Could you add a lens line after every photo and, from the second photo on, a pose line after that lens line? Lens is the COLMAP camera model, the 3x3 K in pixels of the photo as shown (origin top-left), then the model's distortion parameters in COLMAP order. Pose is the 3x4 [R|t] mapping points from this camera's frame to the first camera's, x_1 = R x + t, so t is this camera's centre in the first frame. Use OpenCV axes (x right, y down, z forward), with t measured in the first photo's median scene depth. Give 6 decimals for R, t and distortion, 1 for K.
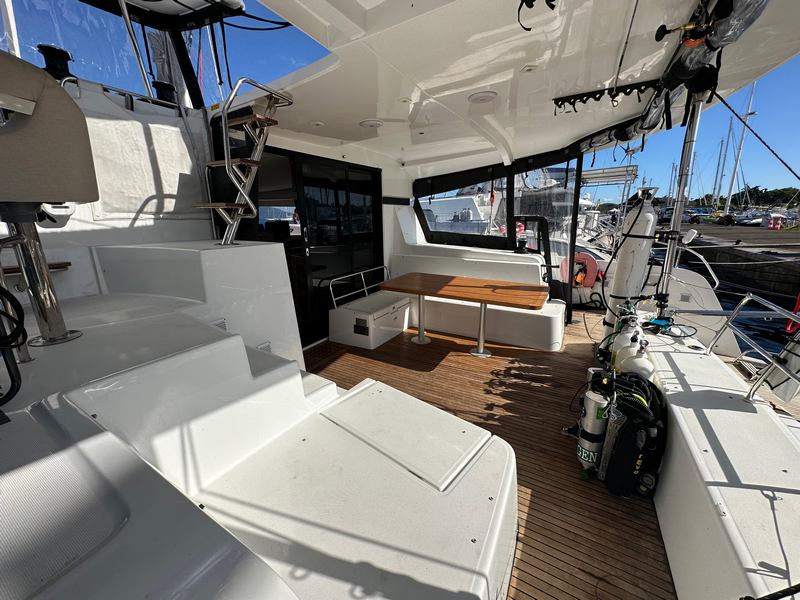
lens RADIAL K [[319.4, 0, 400.0], [0, 319.4, 300.0], [0, 0, 1]] dist [0.000623, -0.000054]
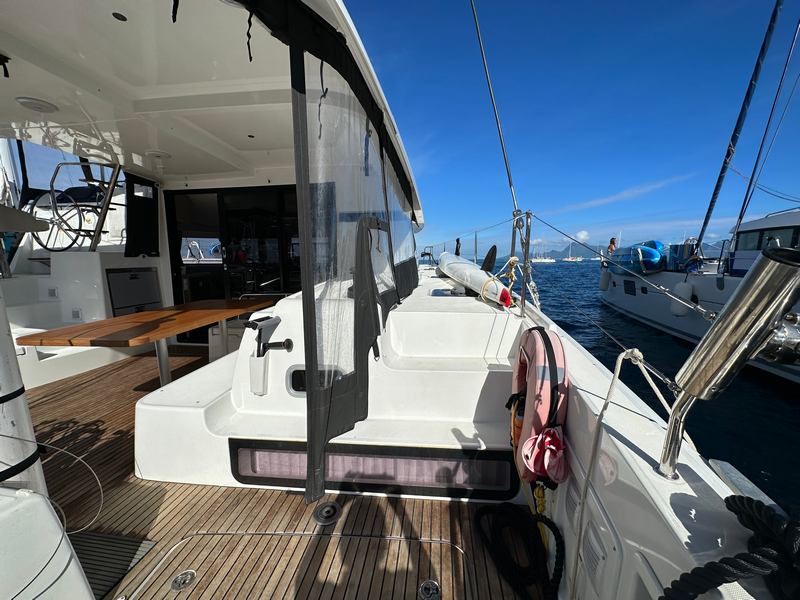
lens RADIAL K [[319.4, 0, 400.0], [0, 319.4, 300.0], [0, 0, 1]] dist [0.000623, -0.000054]
pose [[0.378736, 0.135100, -0.915591, 1.167549], [-0.227541, 0.972516, 0.049376, -0.253550], [0.897098, 0.189634, 0.399068, 1.210069]]
